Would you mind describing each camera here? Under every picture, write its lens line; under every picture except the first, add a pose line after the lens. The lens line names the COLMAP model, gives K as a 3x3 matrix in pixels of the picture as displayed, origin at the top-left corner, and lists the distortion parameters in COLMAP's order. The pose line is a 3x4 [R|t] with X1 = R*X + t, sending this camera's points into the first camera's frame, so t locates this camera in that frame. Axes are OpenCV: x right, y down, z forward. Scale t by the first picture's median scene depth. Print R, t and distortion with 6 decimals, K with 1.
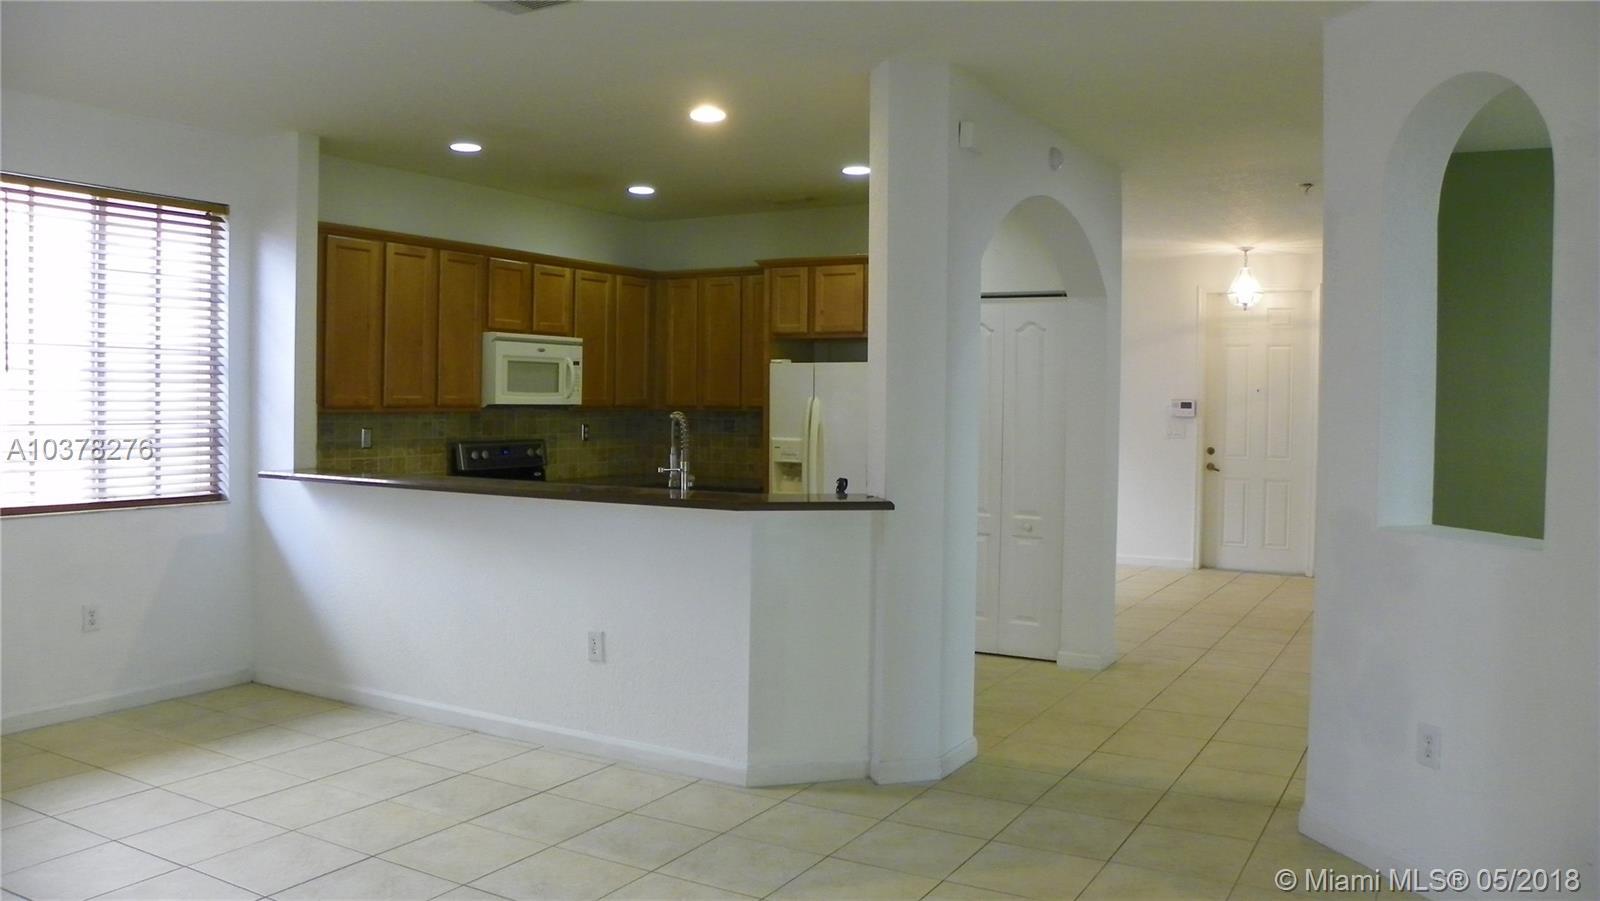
lens RADIAL K [[1225.4, 0, 800.0], [0, 1225.4, 450.5], [0, 0, 1]] dist [-0.165604, 0.137015]
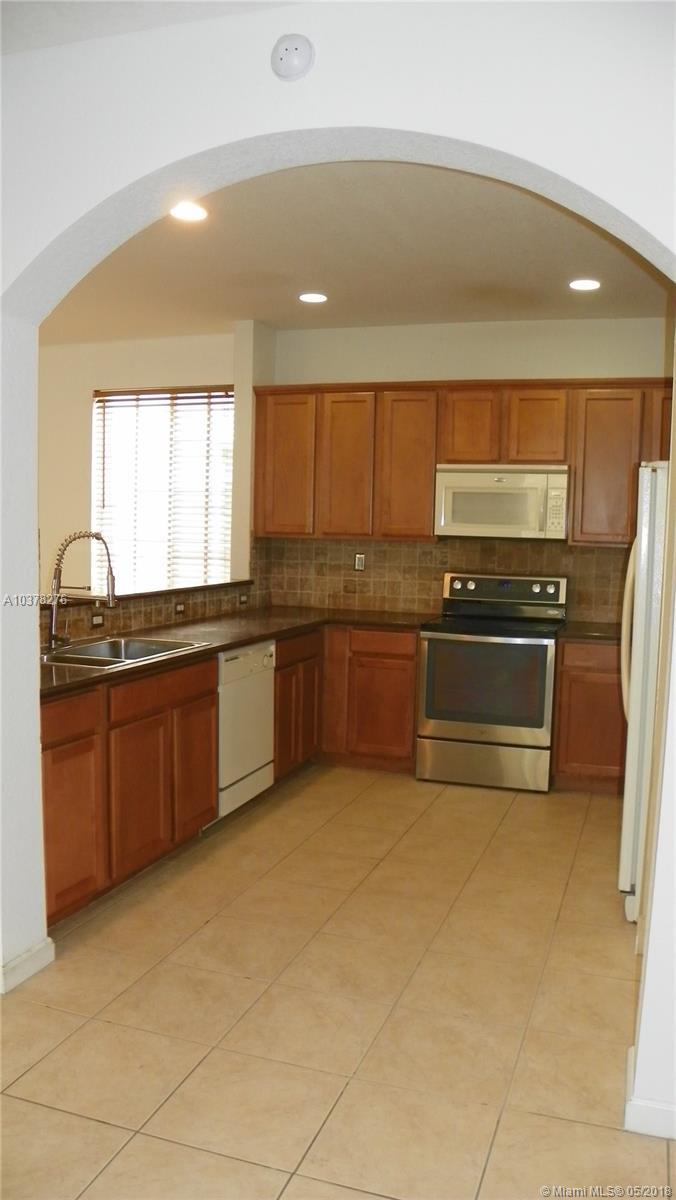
lens RADIAL K [[919.1, 0, 338.0], [0, 919.1, 600.0], [0, 0, 1]] dist [-0.165604, 0.137015]
pose [[0.192641, 0.067989, -0.978911, 0.472484], [-0.063699, 0.996359, 0.056666, -0.021099], [0.979200, 0.051440, 0.196271, 0.740367]]
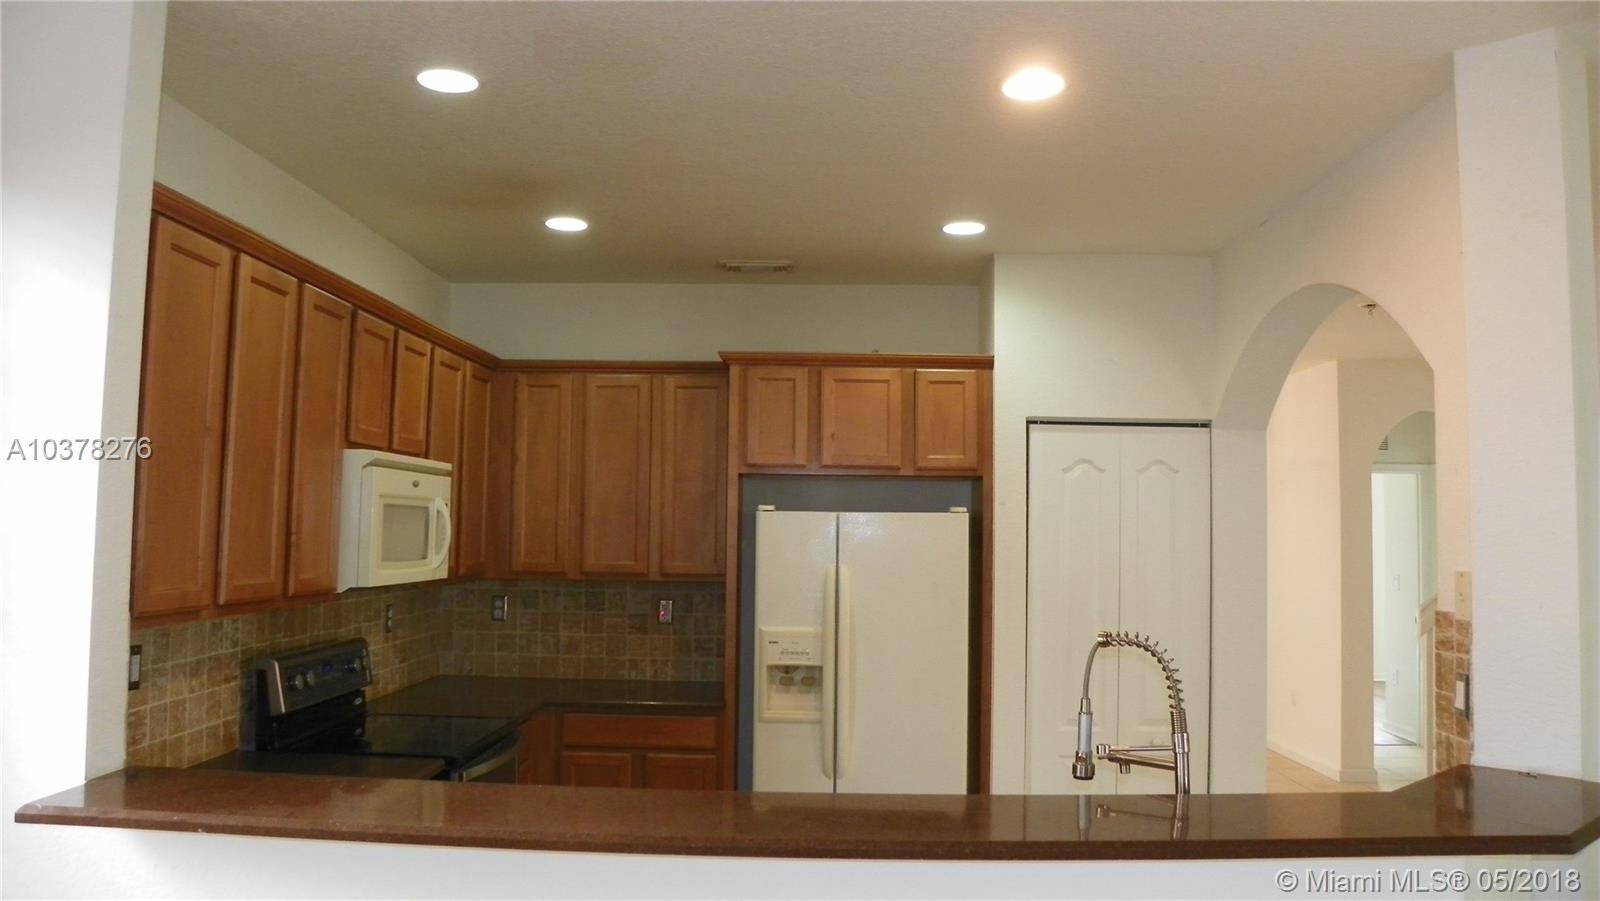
lens RADIAL K [[1225.4, 0, 800.0], [0, 1225.4, 450.5], [0, 0, 1]] dist [-0.165604, 0.137015]
pose [[0.876185, 0.031106, 0.480970, -0.326081], [0.017016, 0.995297, -0.095367, -0.042407], [-0.481674, 0.091744, 0.871535, 0.433783]]
